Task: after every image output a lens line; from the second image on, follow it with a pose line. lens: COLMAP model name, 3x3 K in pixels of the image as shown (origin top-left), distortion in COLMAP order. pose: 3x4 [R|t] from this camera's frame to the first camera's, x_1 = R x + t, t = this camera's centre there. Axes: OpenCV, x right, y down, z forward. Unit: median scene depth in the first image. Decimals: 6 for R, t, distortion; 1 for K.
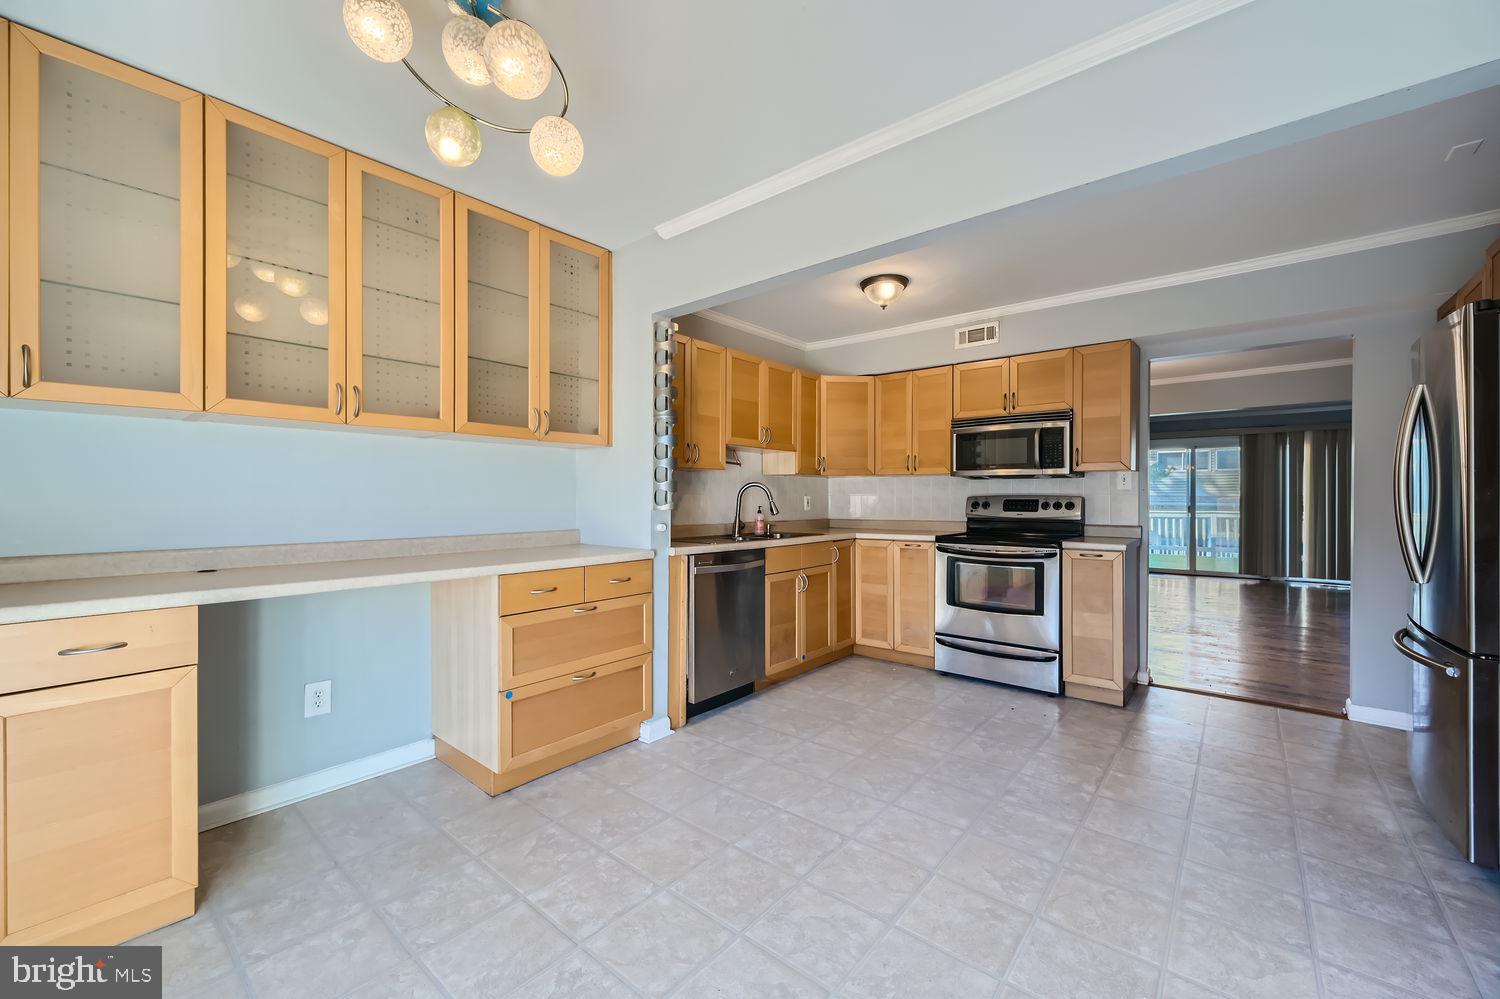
lens RADIAL K [[590.1, 0, 748.4], [0, 590.1, 499.6], [0, 0, 1]] dist [0.002538, 0.000211]
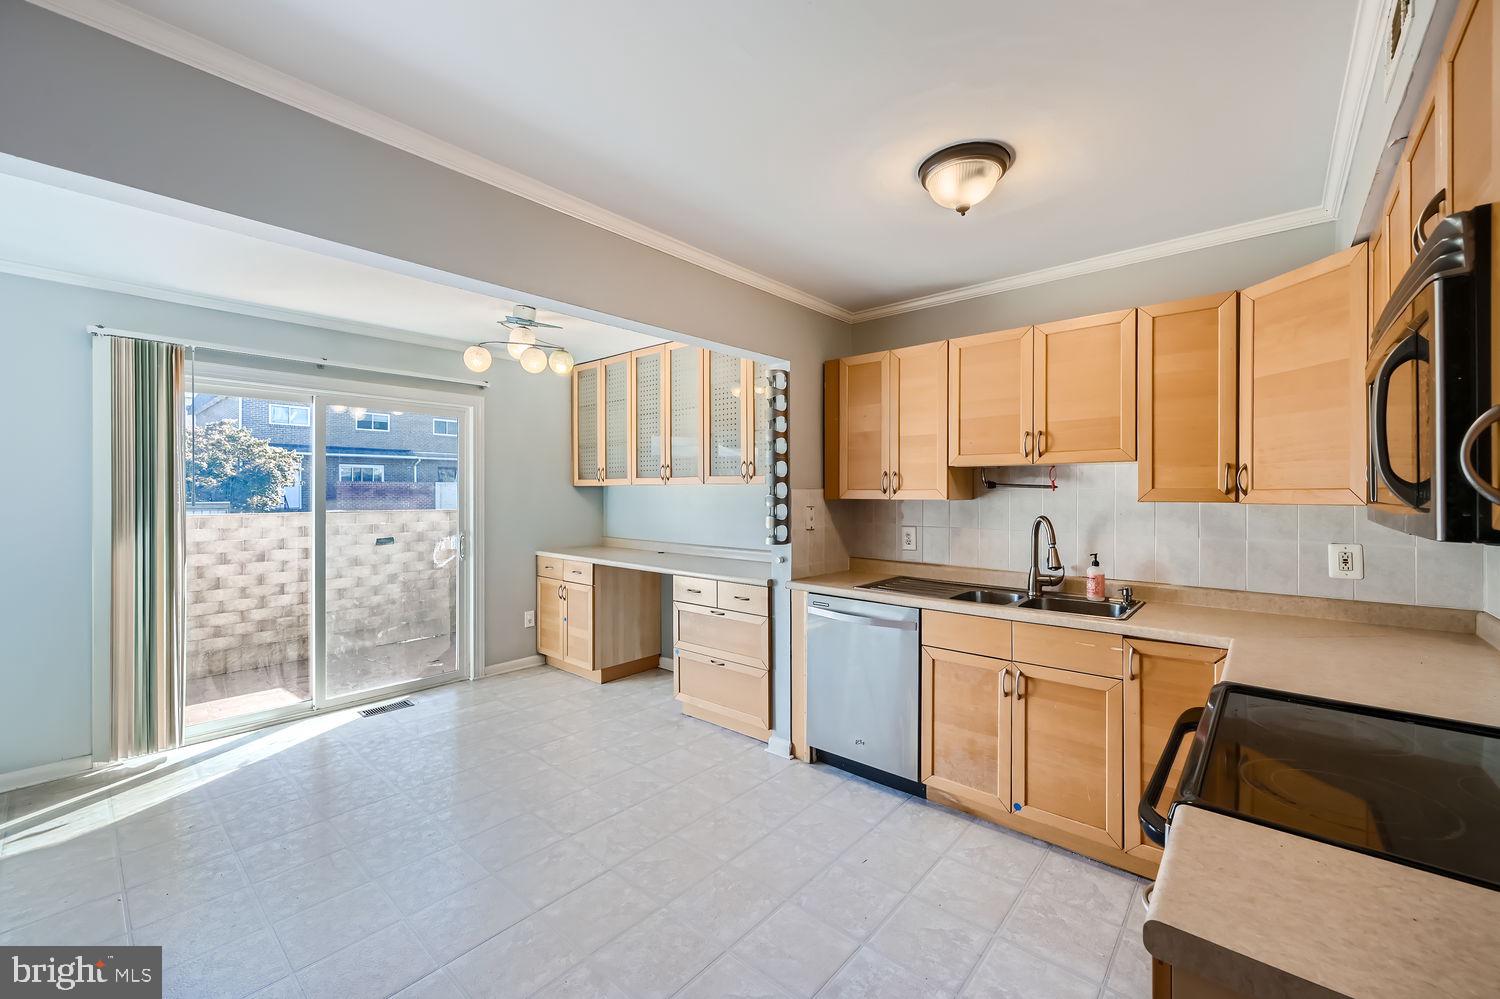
lens RADIAL K [[590.1, 0, 748.4], [0, 590.1, 499.6], [0, 0, 1]] dist [0.002538, 0.000211]
pose [[-0.010296, 0.011102, -0.999885, 0.898947], [-0.004555, 0.999927, 0.011149, -0.071883], [0.999937, 0.004669, -0.010245, 0.929101]]
